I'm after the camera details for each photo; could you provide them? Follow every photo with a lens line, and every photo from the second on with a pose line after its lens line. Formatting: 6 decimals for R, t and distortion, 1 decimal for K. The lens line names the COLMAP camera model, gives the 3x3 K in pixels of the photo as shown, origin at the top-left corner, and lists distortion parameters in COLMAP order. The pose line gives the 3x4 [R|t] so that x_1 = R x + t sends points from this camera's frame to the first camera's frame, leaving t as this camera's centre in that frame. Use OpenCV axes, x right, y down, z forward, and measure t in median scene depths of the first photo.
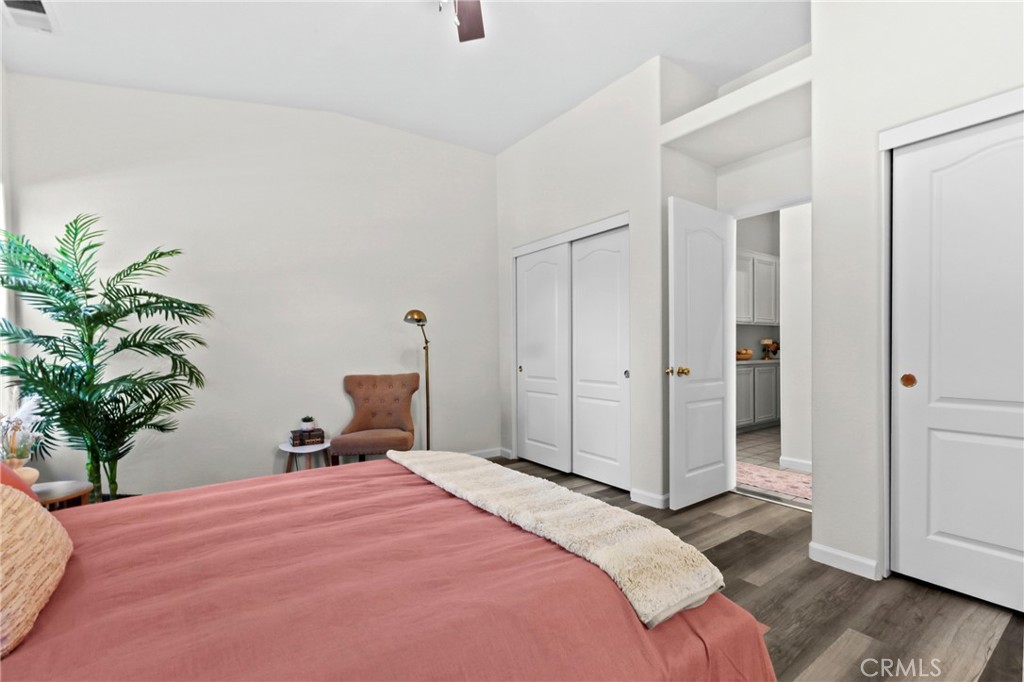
lens RADIAL K [[458.9, 0, 510.8], [0, 458.9, 344.1], [0, 0, 1]] dist [0.004539, 0.000839]
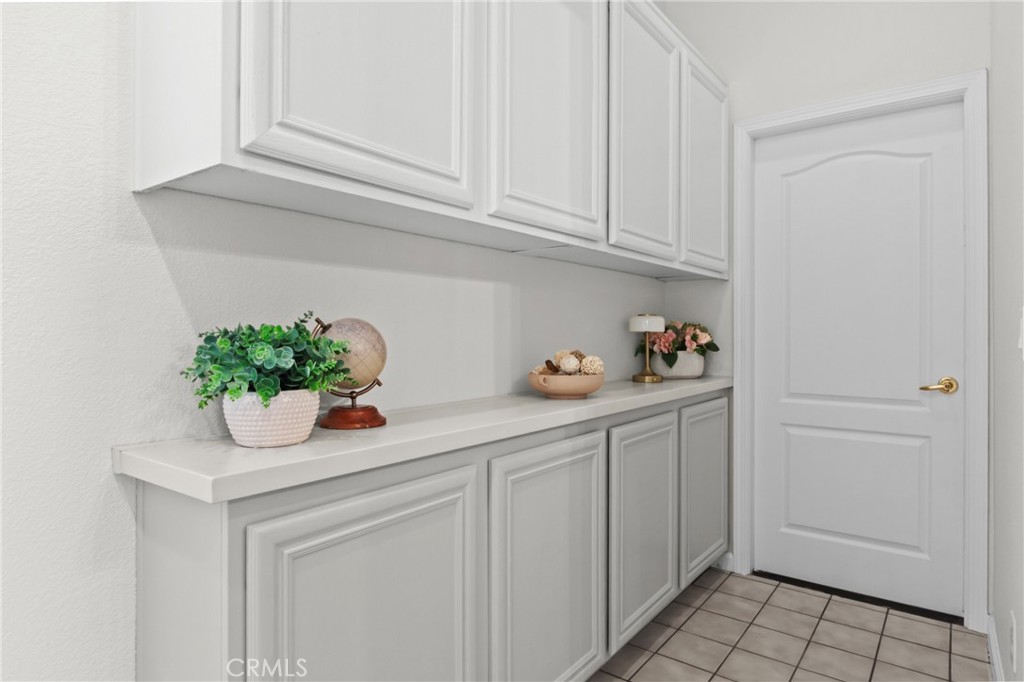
lens RADIAL K [[589.0, 0, 512.9], [0, 589.0, 338.7], [0, 0, 1]] dist [-0.000925, -0.000013]
pose [[0.952532, 0.004613, 0.304404, 0.347512], [-0.006954, 0.999954, 0.006606, 0.002849], [-0.304359, -0.008410, 0.952520, 0.646747]]
